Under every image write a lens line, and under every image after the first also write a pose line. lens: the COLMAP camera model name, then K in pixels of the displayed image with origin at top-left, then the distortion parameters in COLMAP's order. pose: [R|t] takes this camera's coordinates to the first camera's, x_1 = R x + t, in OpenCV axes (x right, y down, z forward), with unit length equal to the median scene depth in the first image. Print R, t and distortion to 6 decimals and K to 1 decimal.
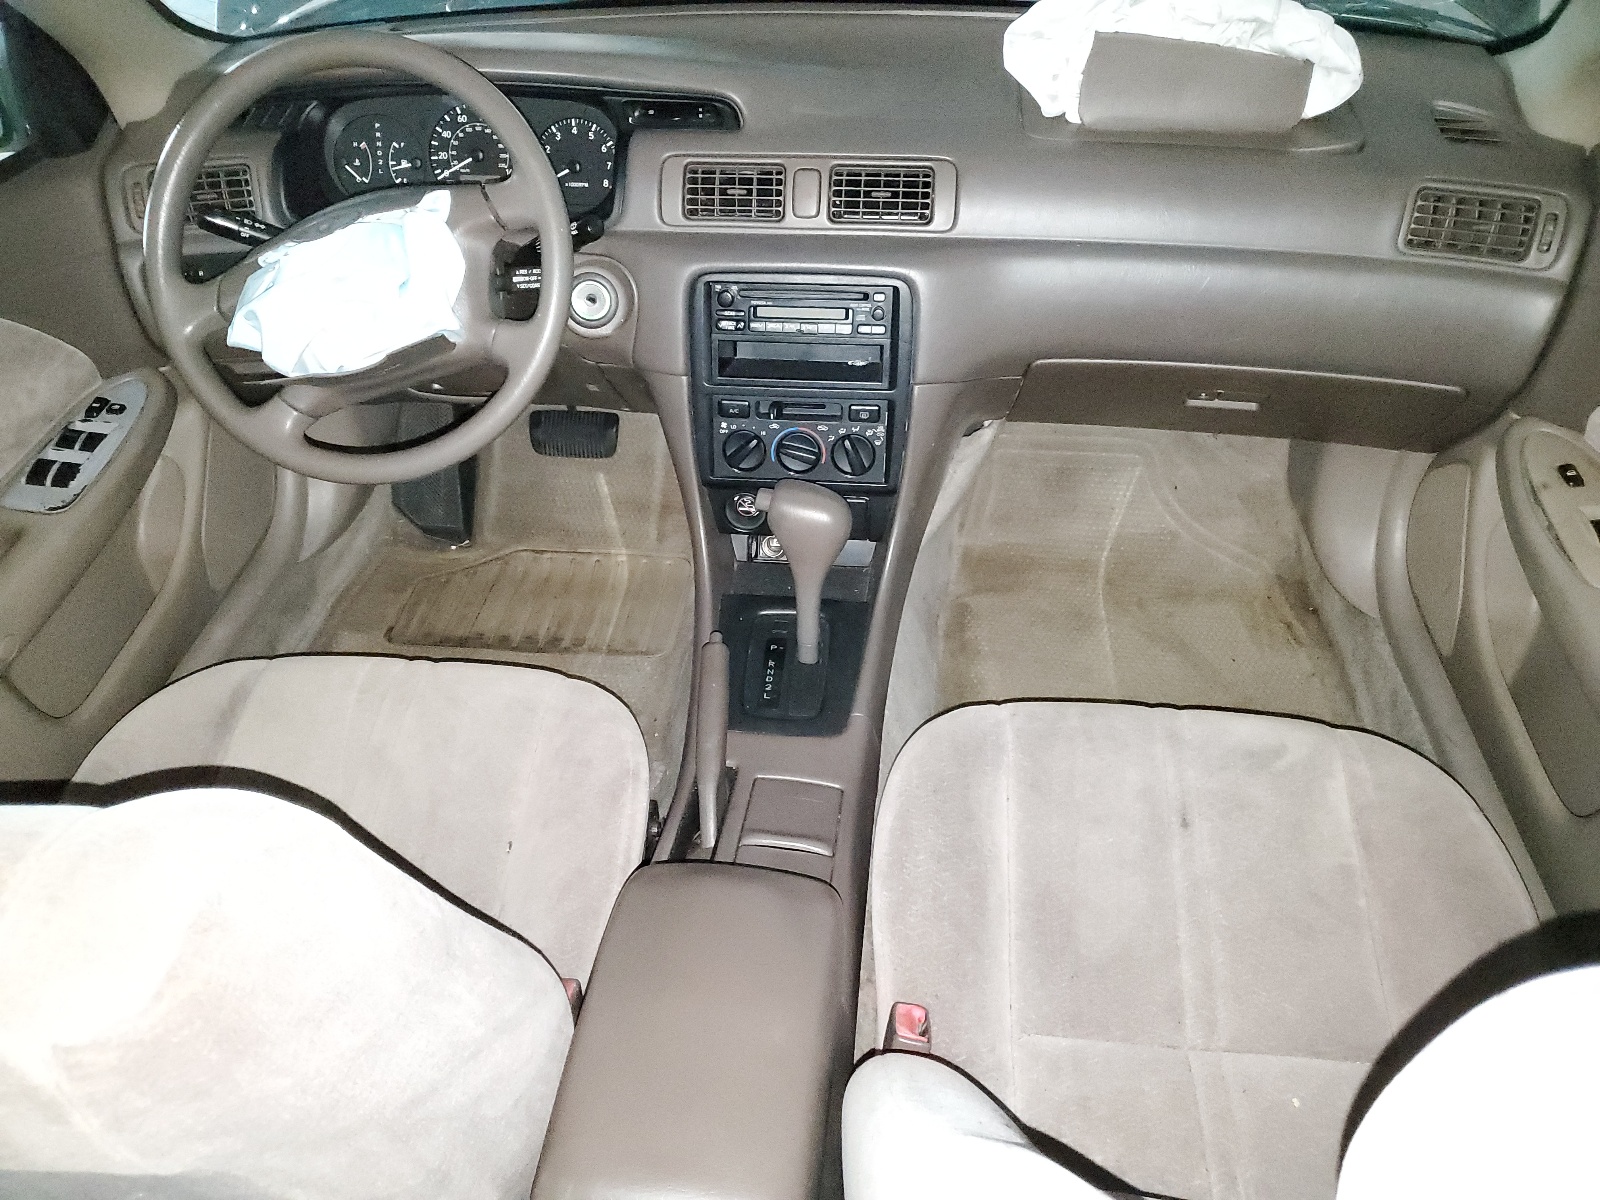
lens RADIAL K [[1207.3, 0, 801.0], [0, 1207.3, 601.3], [0, 0, 1]] dist [-0.016204, -0.003654]
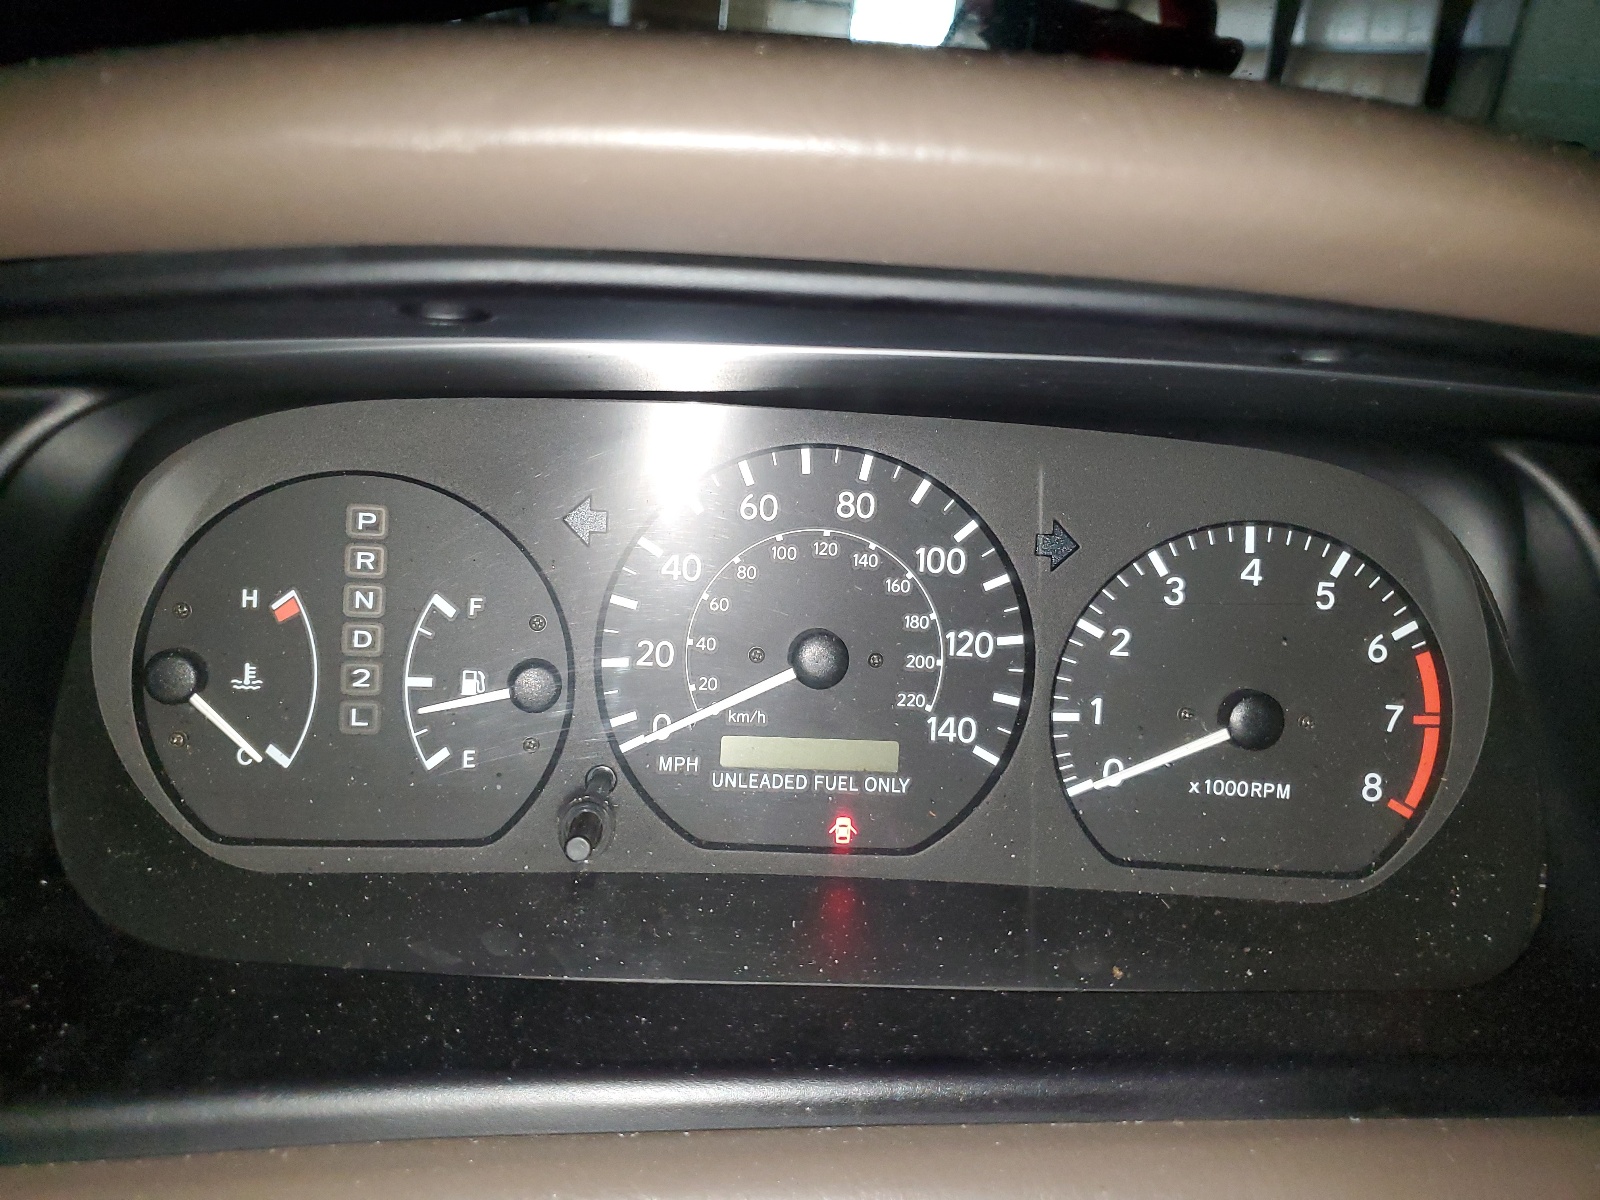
lens RADIAL K [[1207.3, 0, 800.4], [0, 1207.3, 597.7], [0, 0, 1]] dist [-0.016204, -0.003654]
pose [[0.986263, 0.022169, 0.163689, -0.309009], [0.026886, 0.956196, -0.291491, -0.315072], [-0.162980, 0.291888, 0.942464, 0.781053]]
